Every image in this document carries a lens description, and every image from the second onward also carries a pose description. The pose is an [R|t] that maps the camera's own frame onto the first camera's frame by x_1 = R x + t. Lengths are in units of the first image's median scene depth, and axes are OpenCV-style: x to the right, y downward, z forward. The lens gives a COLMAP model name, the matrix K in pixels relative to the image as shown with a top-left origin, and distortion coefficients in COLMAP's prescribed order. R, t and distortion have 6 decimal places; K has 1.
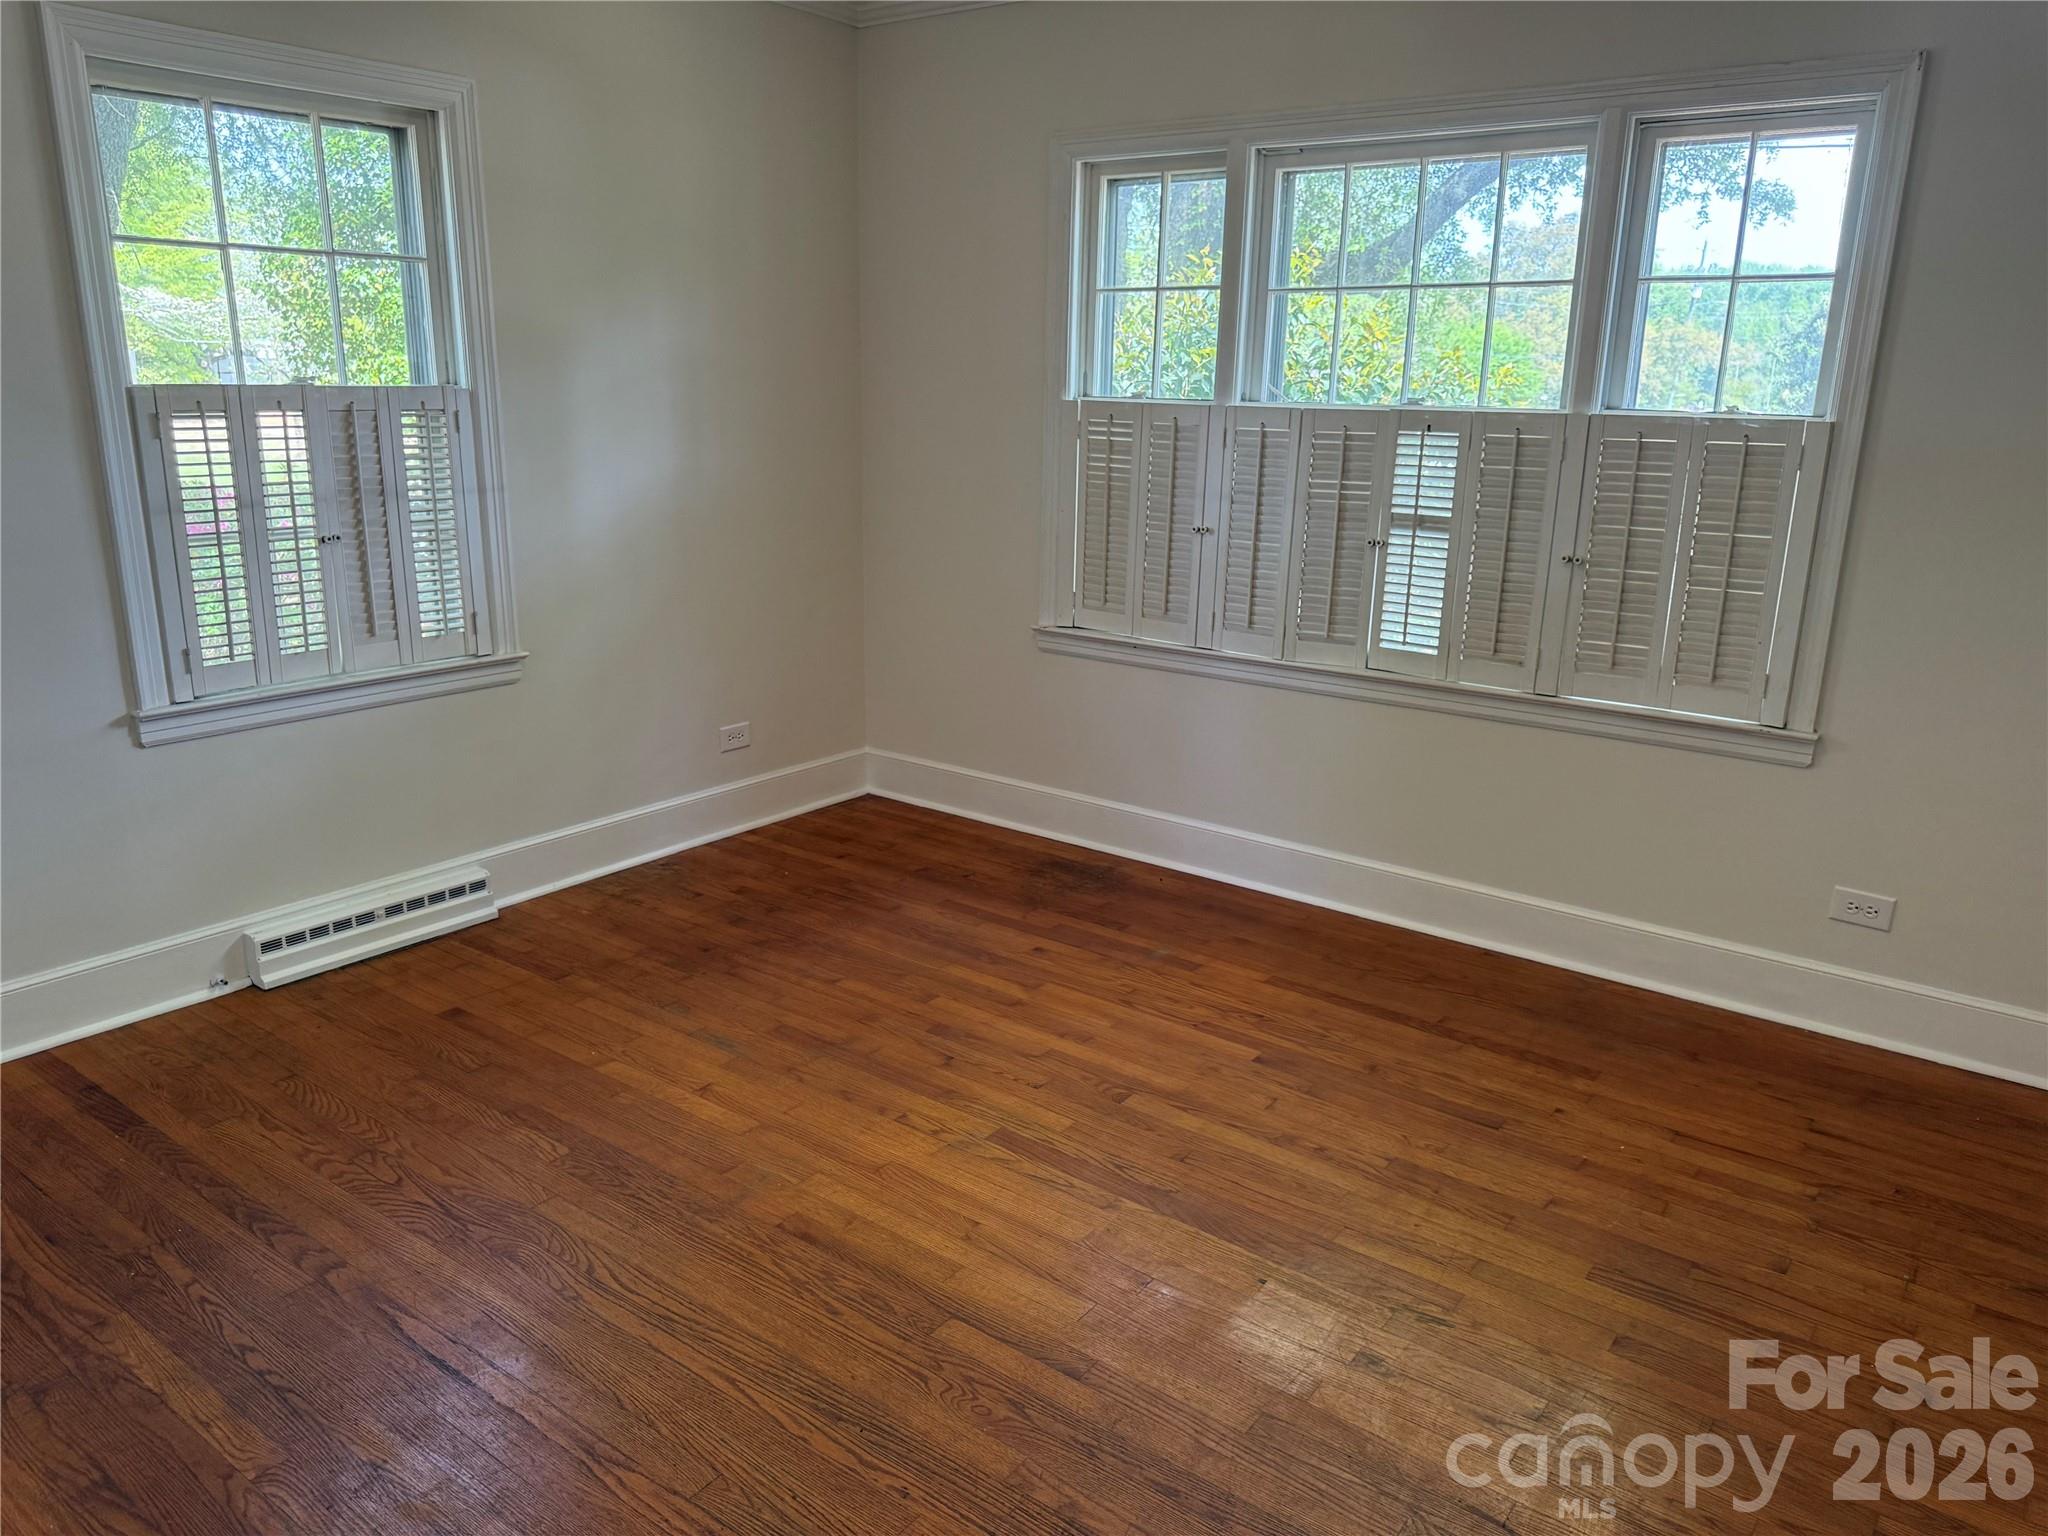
lens RADIAL K [[1453.8, 0, 1016.4], [0, 1453.8, 765.7], [0, 0, 1]] dist [0.062788, -0.079715]
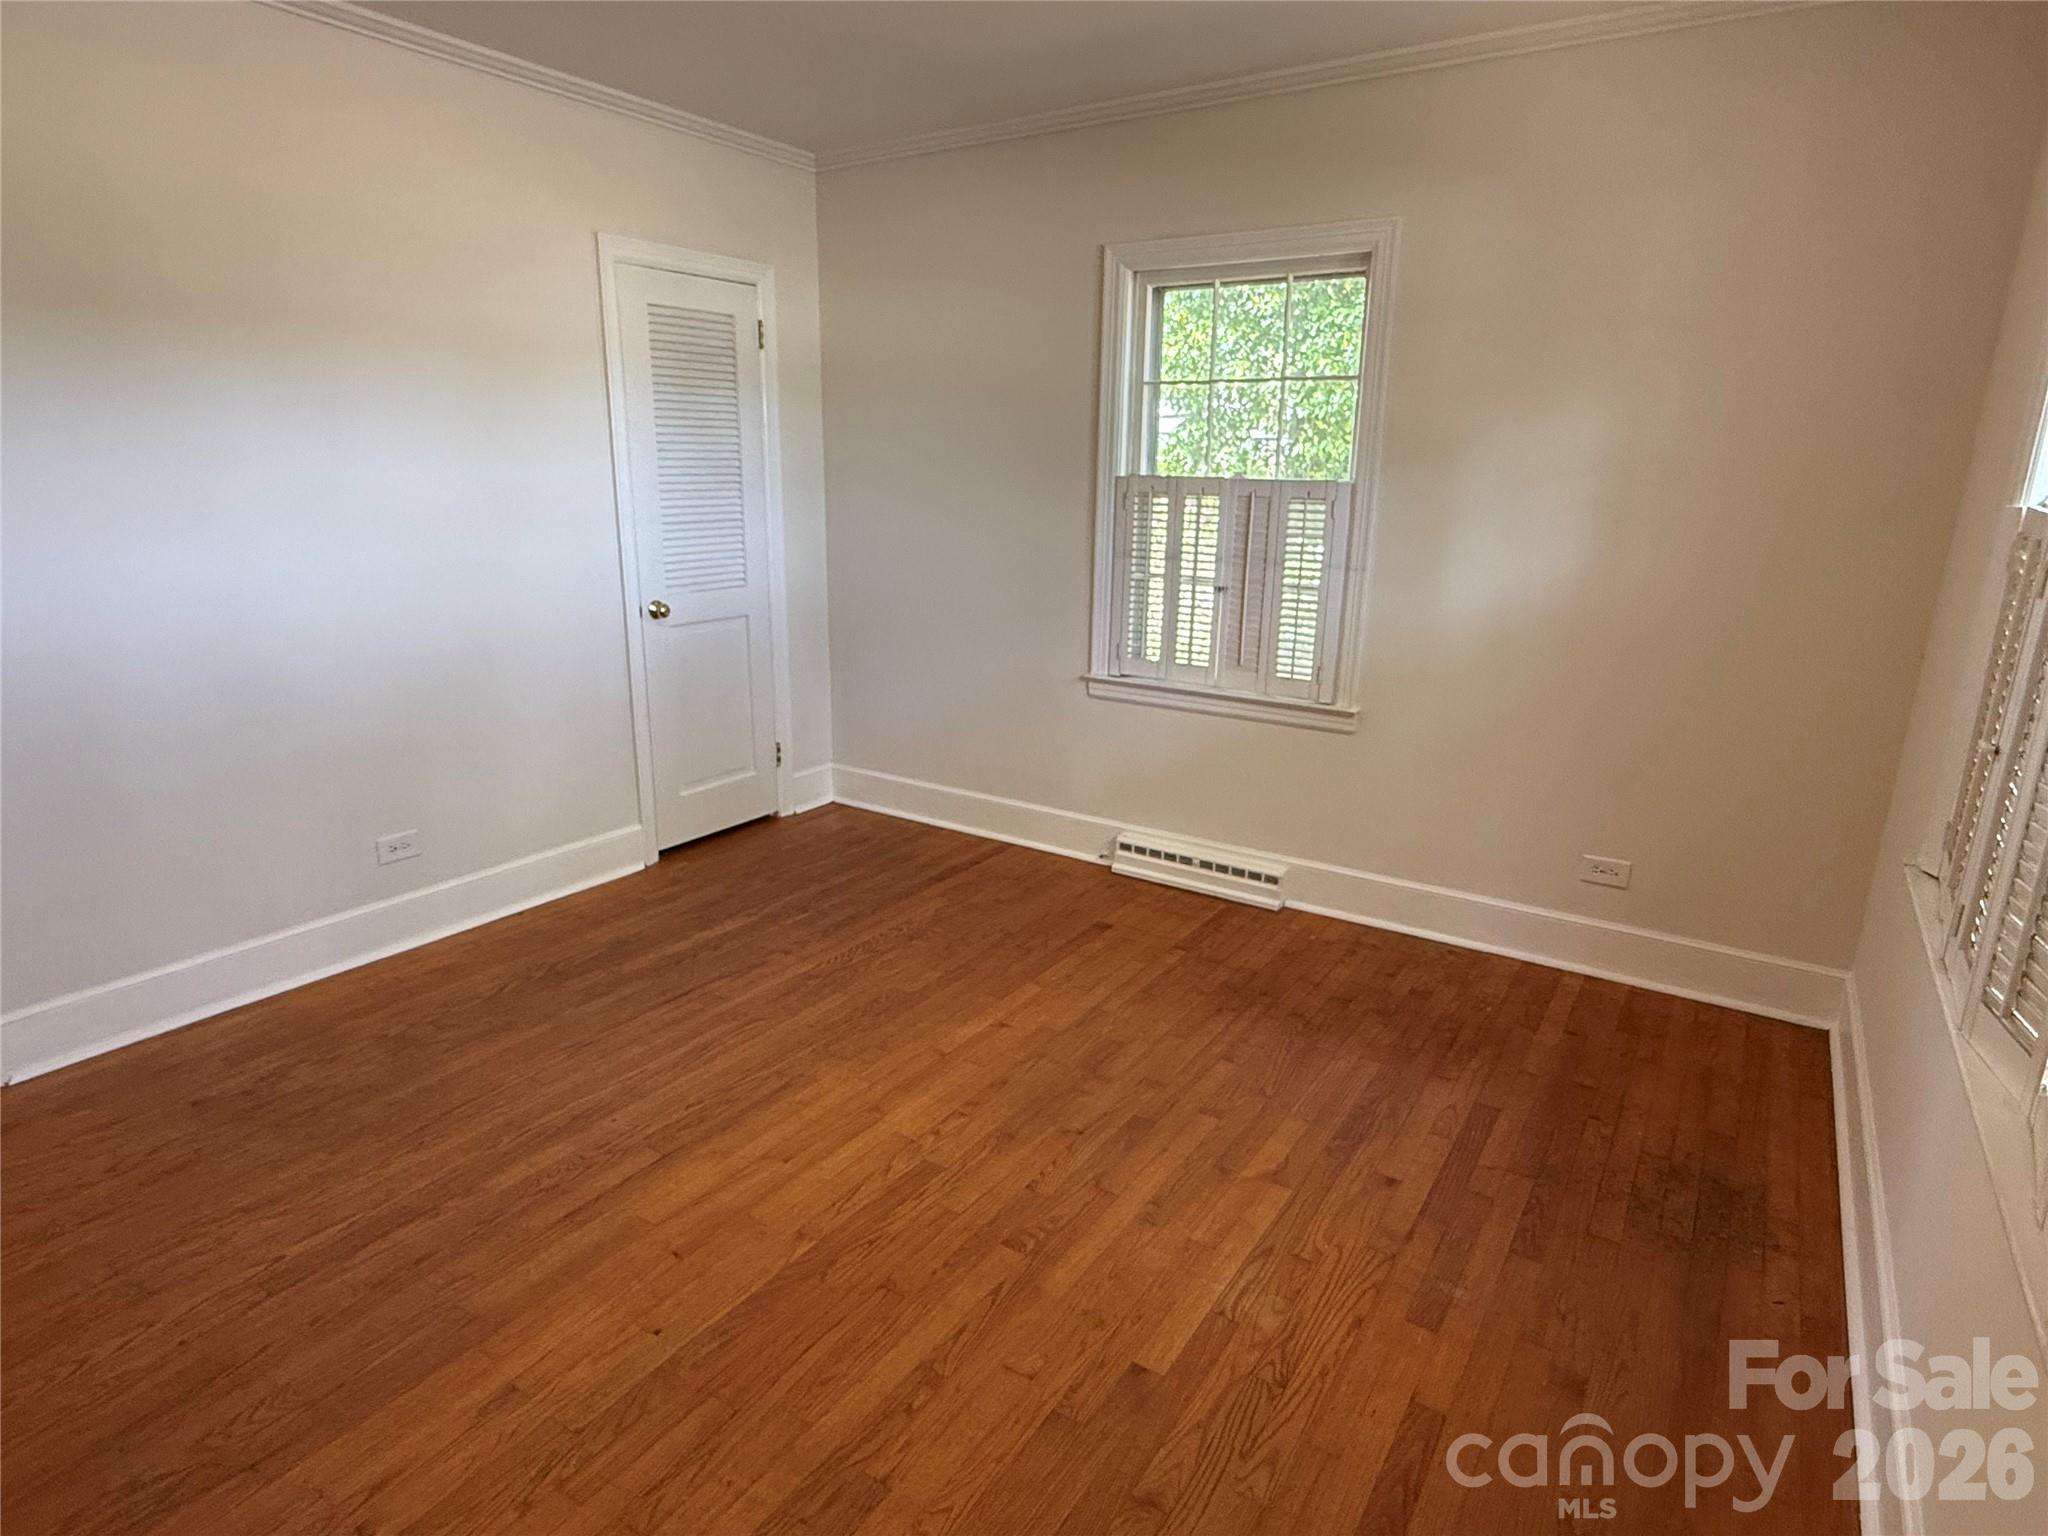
lens RADIAL K [[1133.4, 0, 1013.9], [0, 1133.4, 769.9], [0, 0, 1]] dist [0.004599, 0.000257]
pose [[0.062045, 0.248558, -0.966628, 0.573099], [-0.272816, 0.935834, 0.223128, -0.174490], [0.960063, 0.249868, 0.125874, 0.701618]]
